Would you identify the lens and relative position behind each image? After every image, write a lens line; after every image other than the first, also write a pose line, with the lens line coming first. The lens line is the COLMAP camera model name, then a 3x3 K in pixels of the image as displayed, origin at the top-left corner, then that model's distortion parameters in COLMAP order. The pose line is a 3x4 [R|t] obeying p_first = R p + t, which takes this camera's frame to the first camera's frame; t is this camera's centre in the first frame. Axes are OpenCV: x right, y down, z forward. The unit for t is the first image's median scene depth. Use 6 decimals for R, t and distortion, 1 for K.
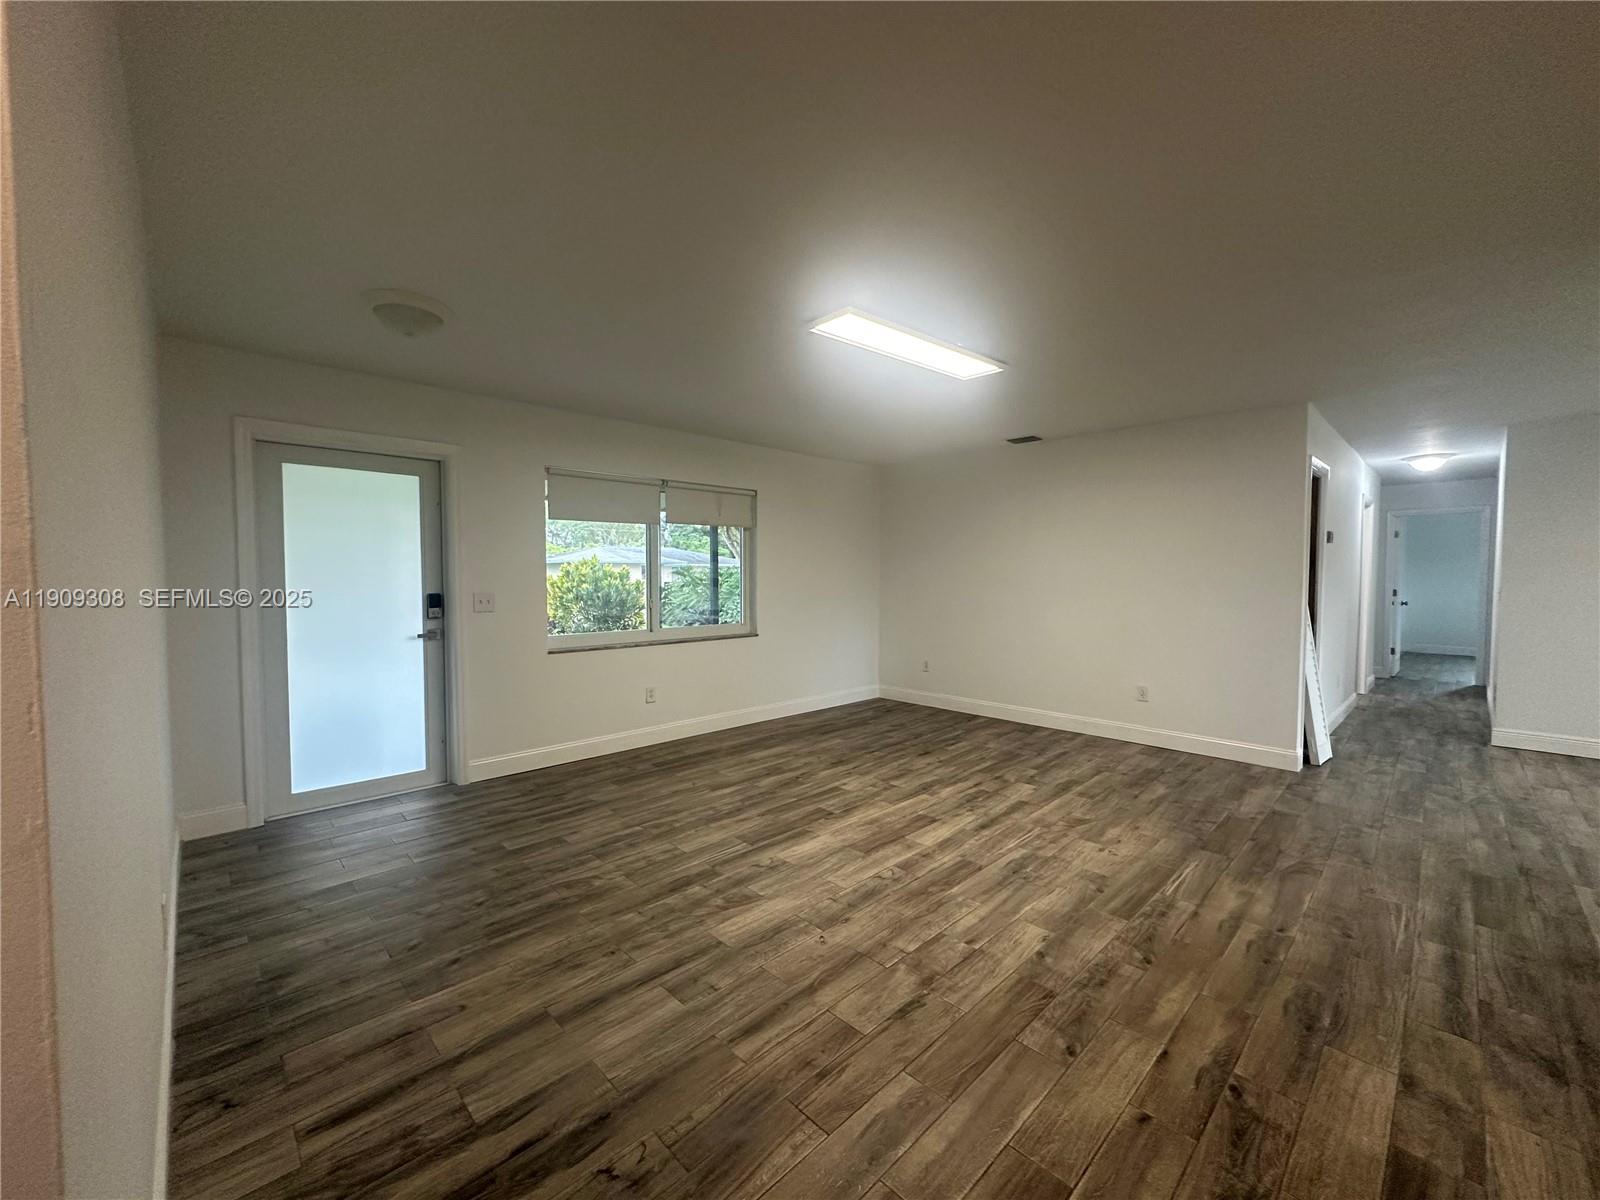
lens RADIAL K [[636.5, 0, 799.7], [0, 636.5, 597.6], [0, 0, 1]] dist [-0.003090, 0.001211]
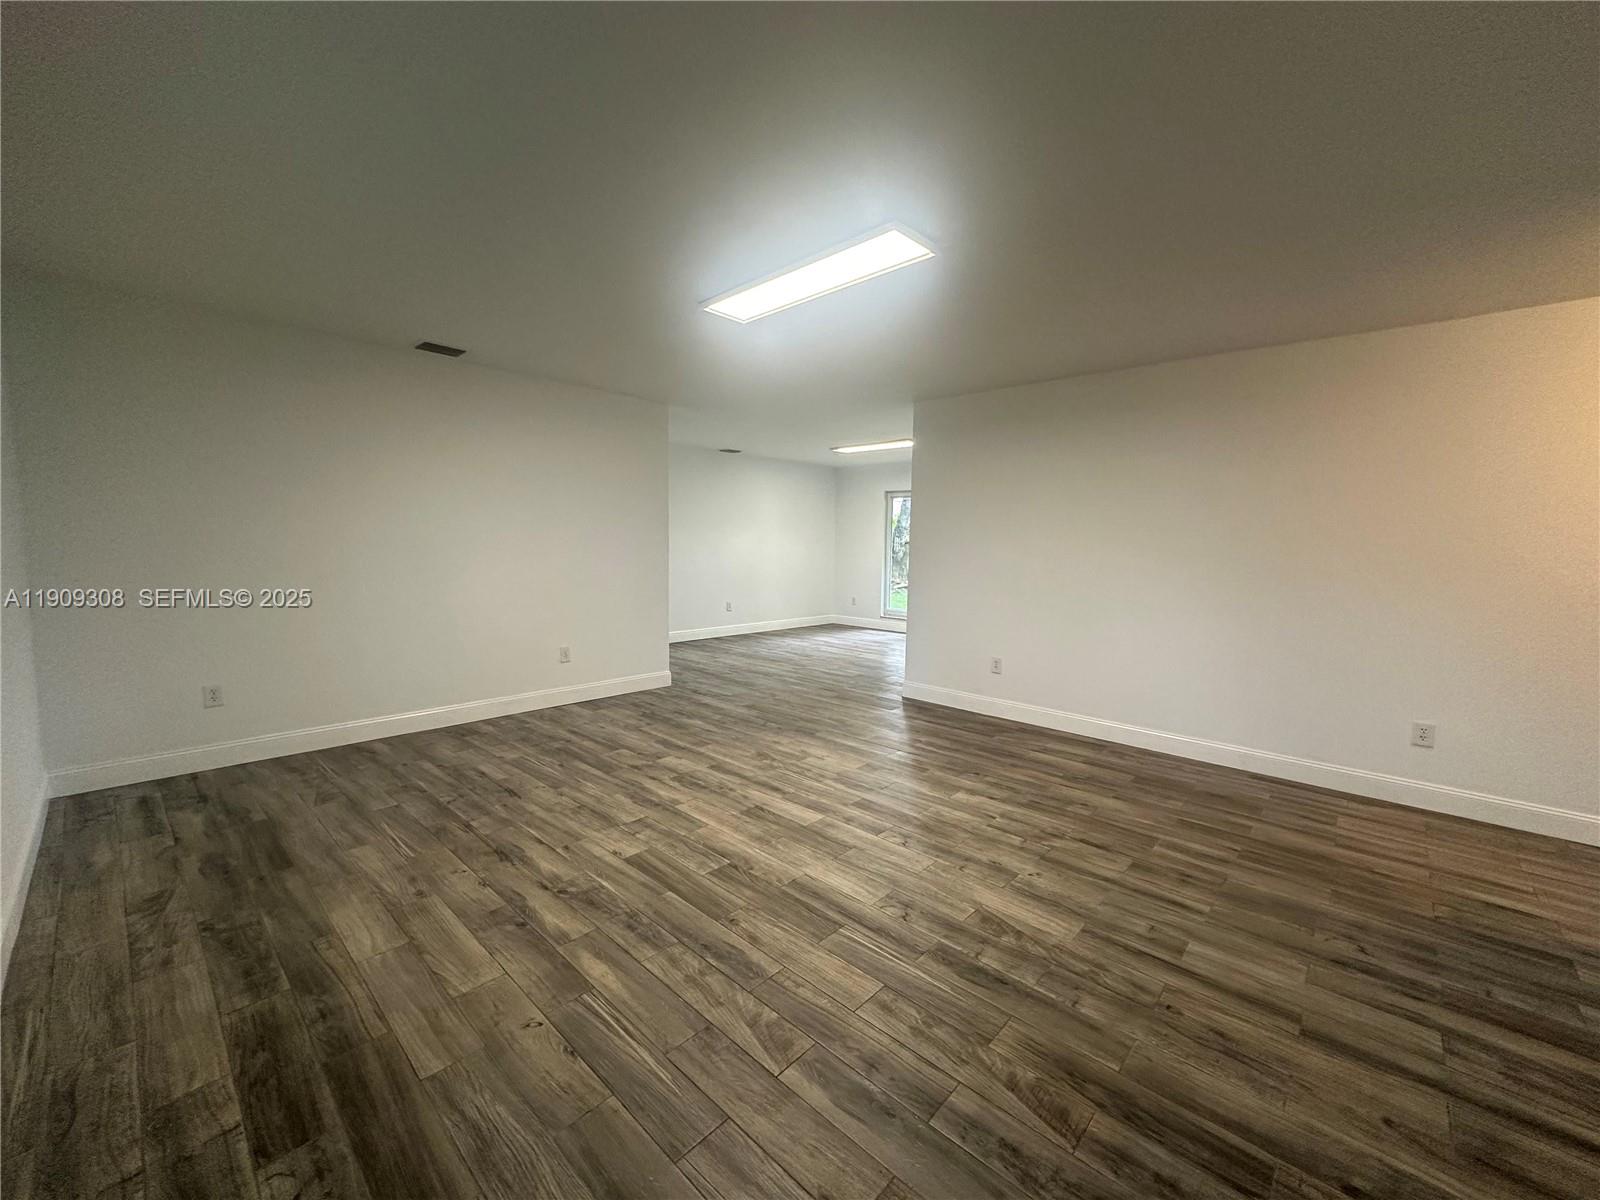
lens RADIAL K [[636.5, 0, 800.4], [0, 636.5, 607.4], [0, 0, 1]] dist [-0.003090, 0.001211]
pose [[-0.056008, -0.106214, 0.992765, -0.710314], [0.015740, 0.994108, 0.107245, -0.037174], [-0.998306, 0.021633, -0.054007, 1.041154]]
